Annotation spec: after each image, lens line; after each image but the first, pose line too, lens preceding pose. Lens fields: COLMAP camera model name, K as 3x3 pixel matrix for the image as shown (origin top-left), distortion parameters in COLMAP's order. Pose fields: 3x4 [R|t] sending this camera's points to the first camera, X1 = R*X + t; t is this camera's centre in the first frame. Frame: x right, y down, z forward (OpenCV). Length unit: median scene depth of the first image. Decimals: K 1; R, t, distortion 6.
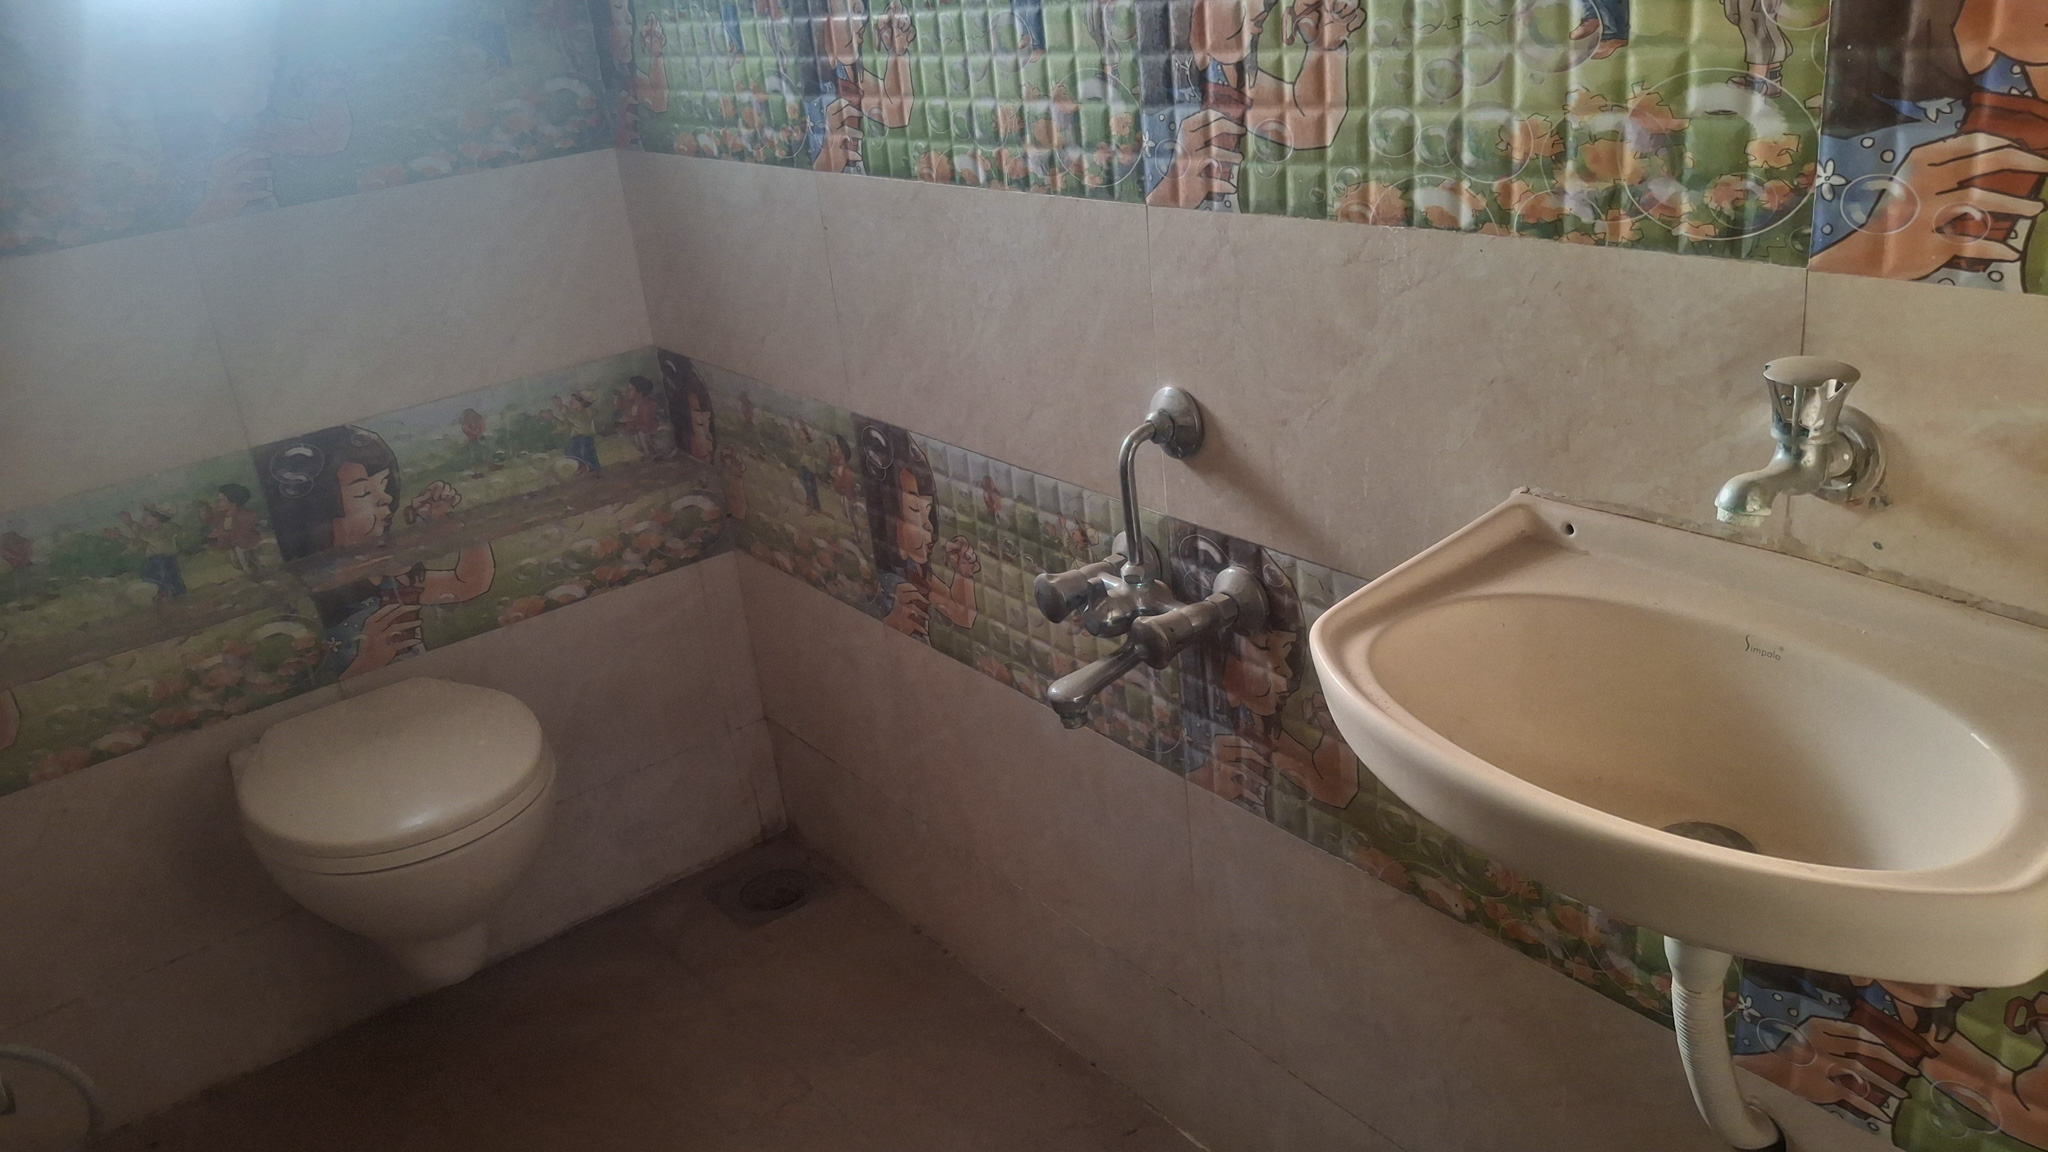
lens RADIAL K [[1603.8, 0, 1023.9], [0, 1603.8, 580.9], [0, 0, 1]] dist [0.054901, -0.100095]
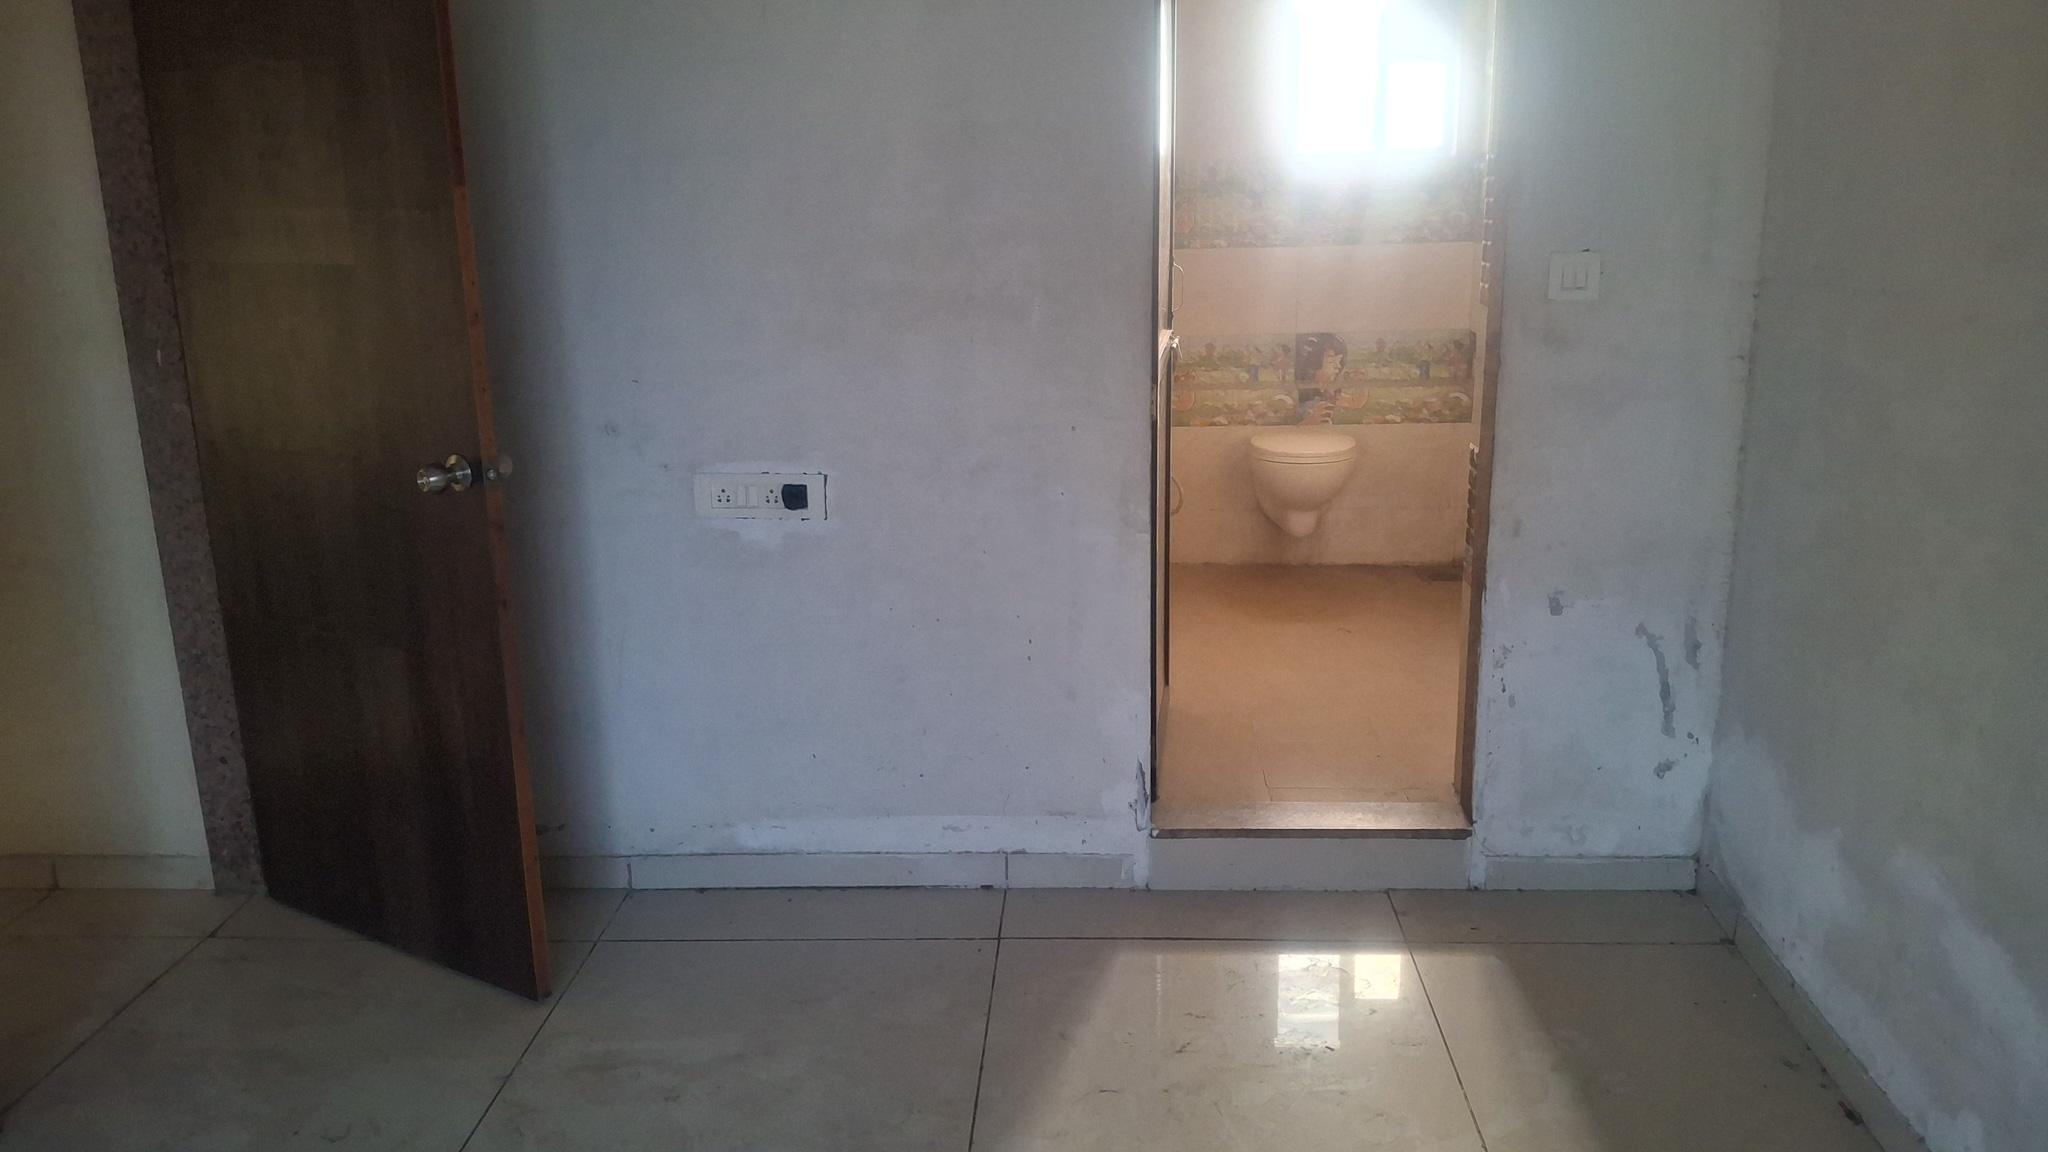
lens RADIAL K [[1603.8, 0, 1023.3], [0, 1603.8, 575.7], [0, 0, 1]] dist [0.054901, -0.100095]
pose [[0.759728, 0.254236, -0.598479, 0.804138], [-0.300976, 0.953356, 0.022920, 0.348908], [0.576391, 0.162715, 0.800811, -1.214330]]
